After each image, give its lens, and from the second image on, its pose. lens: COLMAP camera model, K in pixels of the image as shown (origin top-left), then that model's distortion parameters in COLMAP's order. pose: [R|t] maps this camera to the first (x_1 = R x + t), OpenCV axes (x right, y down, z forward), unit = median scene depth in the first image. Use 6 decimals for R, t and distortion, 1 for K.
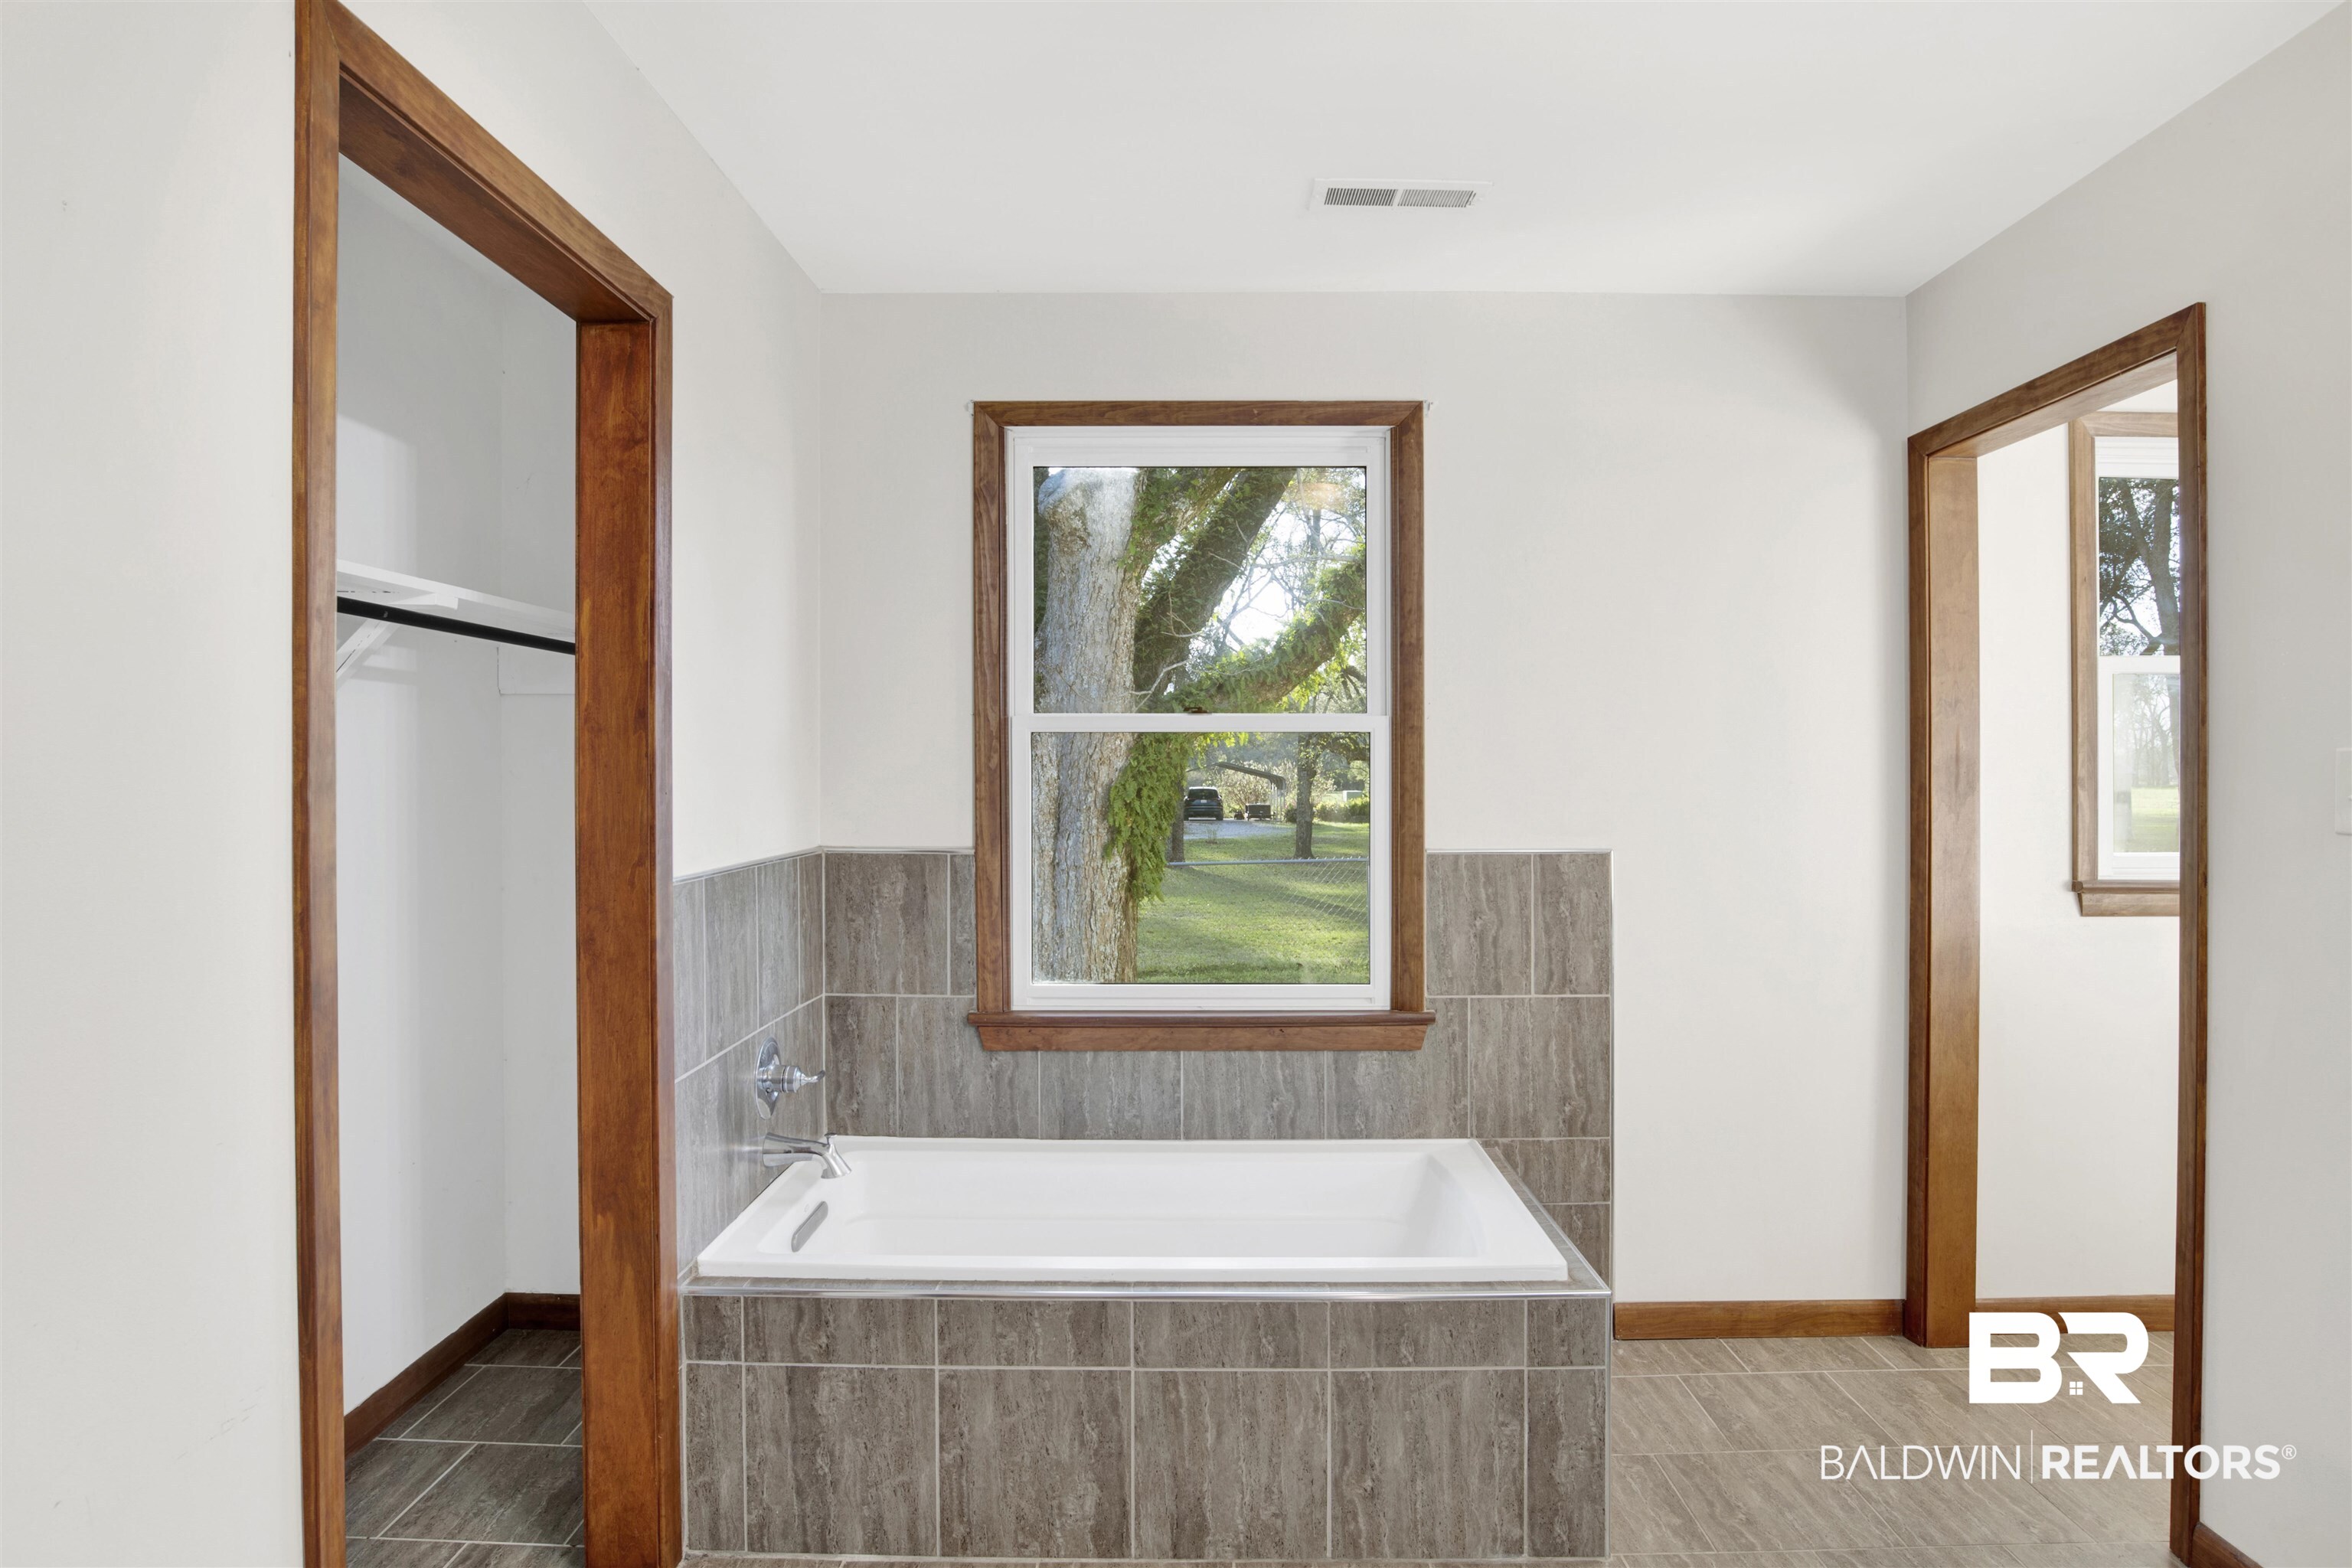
lens RADIAL K [[1322.5, 0, 1165.8], [0, 1322.5, 777.6], [0, 0, 1]] dist [-0.060164, 0.012698]
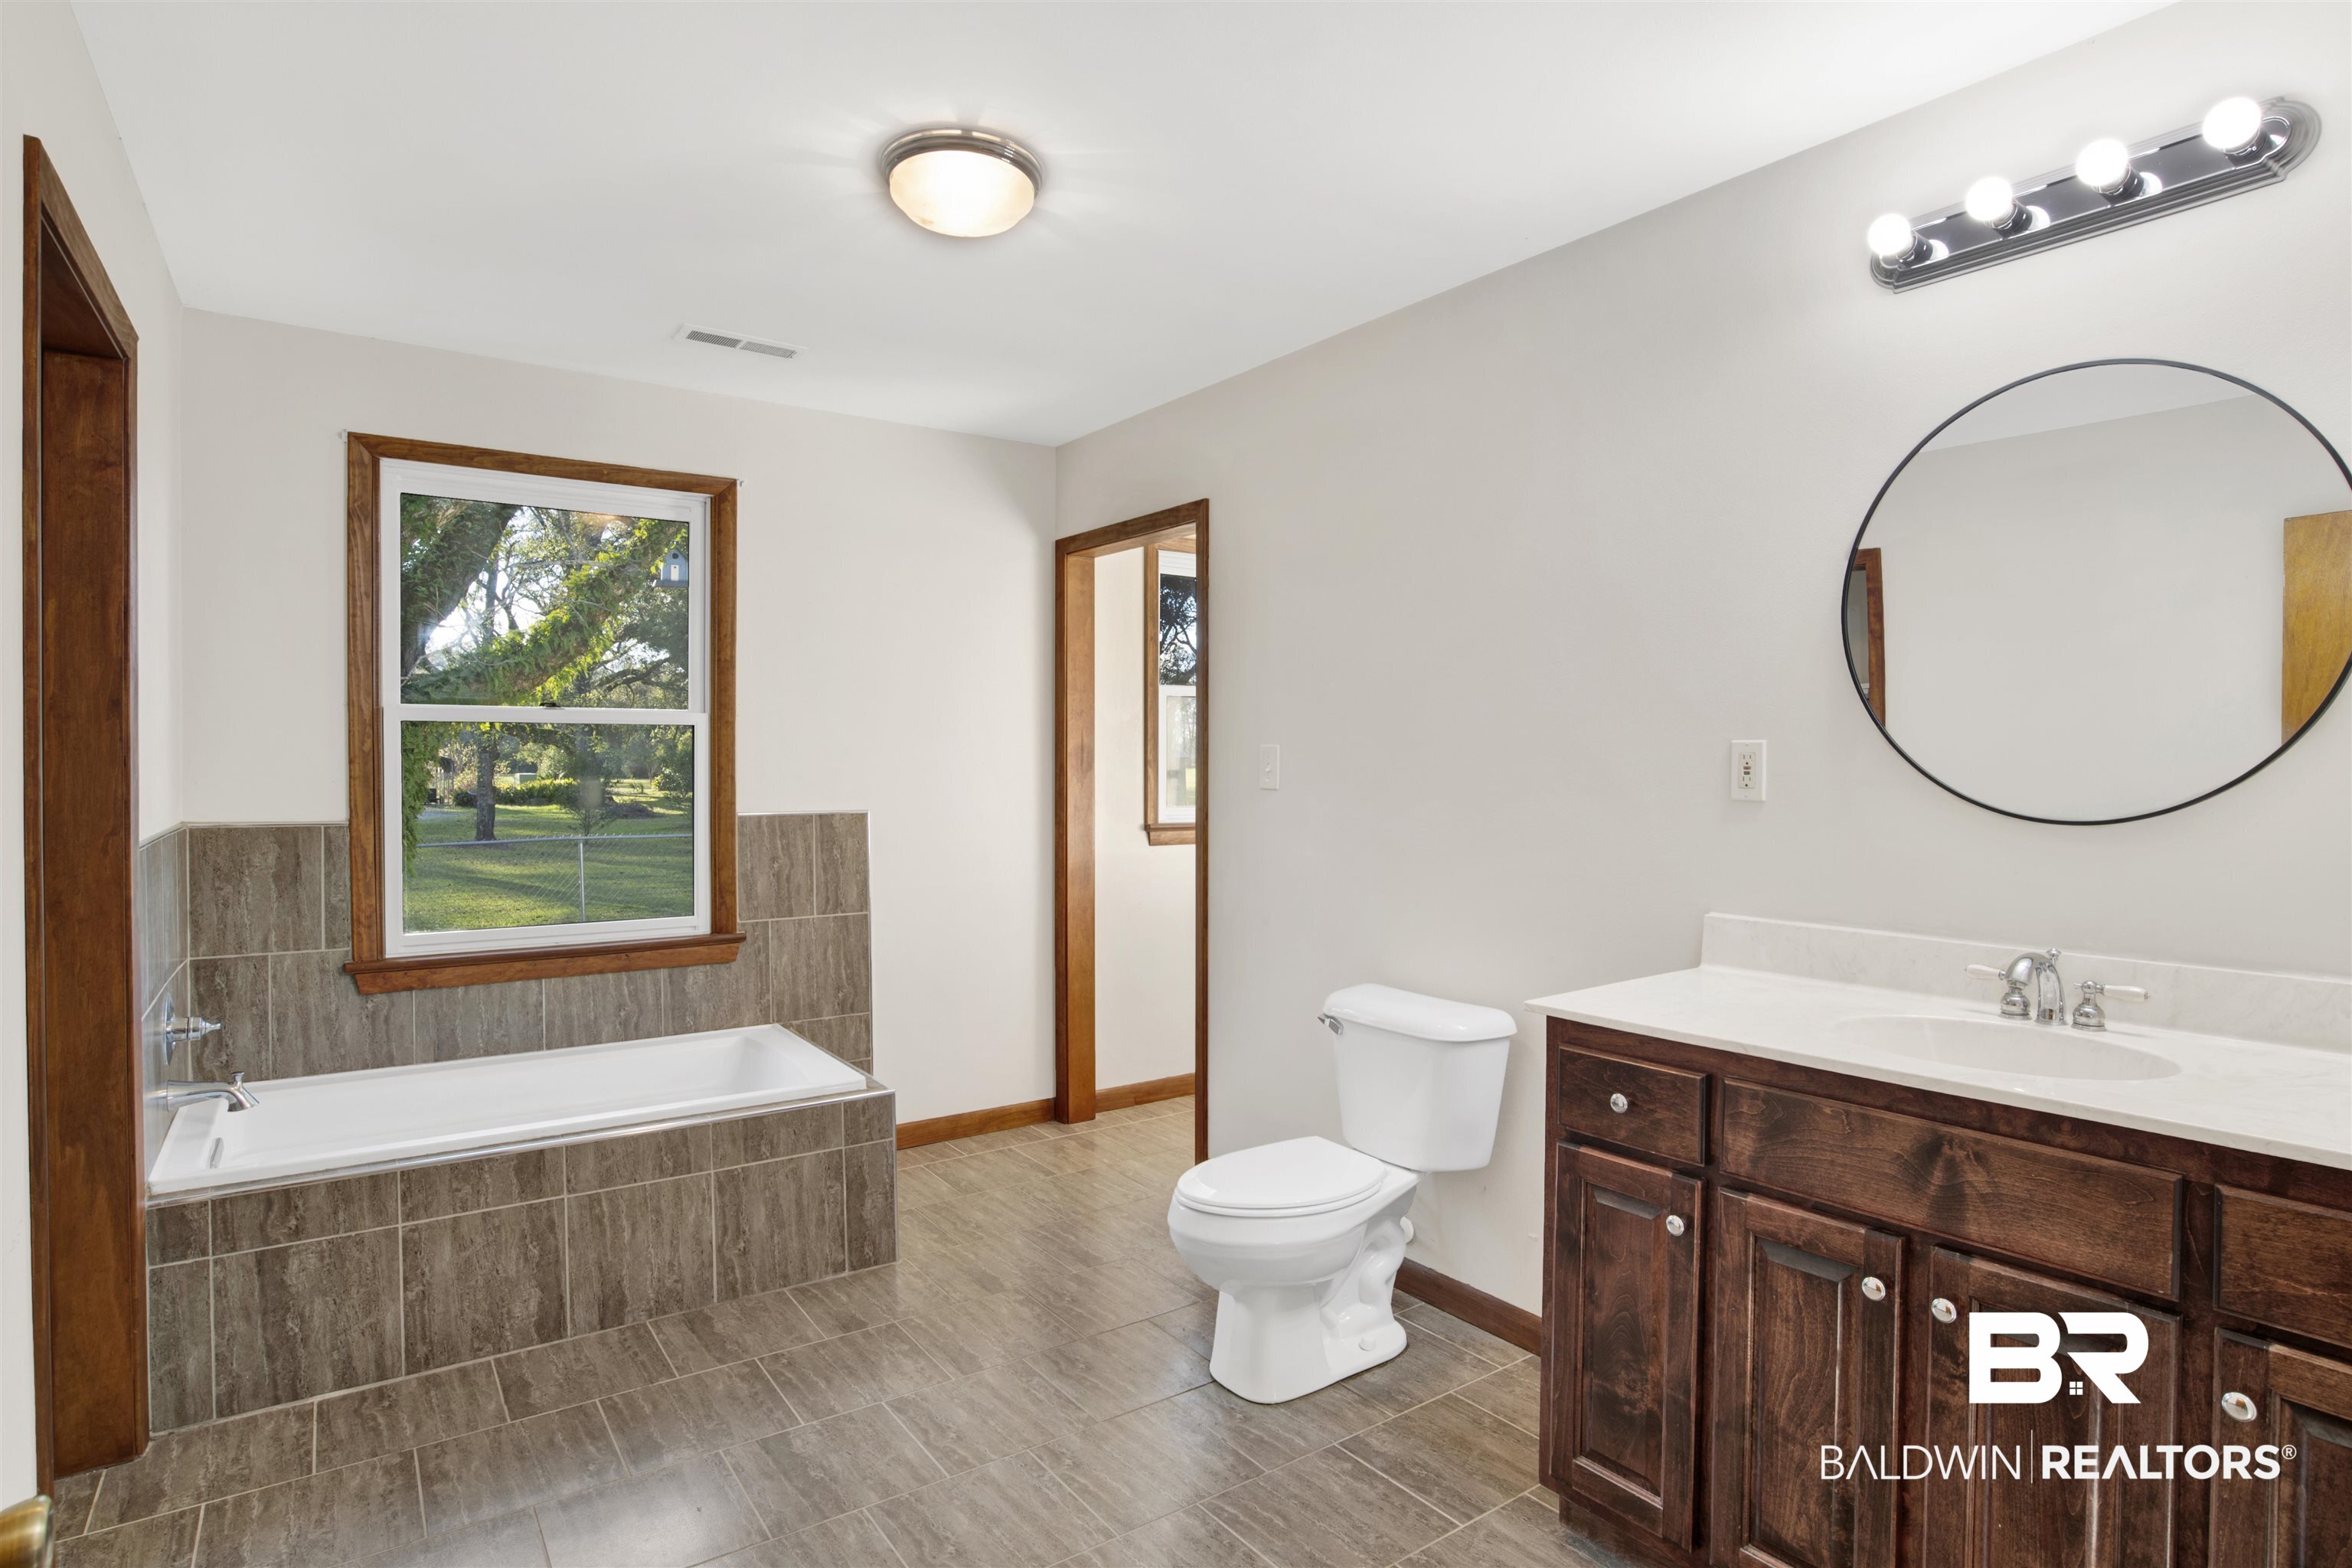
lens RADIAL K [[1260.7, 0, 1173.9], [0, 1260.7, 765.0], [0, 0, 1]] dist [-0.057390, 0.006404]
pose [[0.805594, -0.000967, 0.592467, -0.236943], [-0.001308, 0.999993, 0.003411, 0.000692], [-0.592467, -0.003523, 0.805587, -0.345662]]
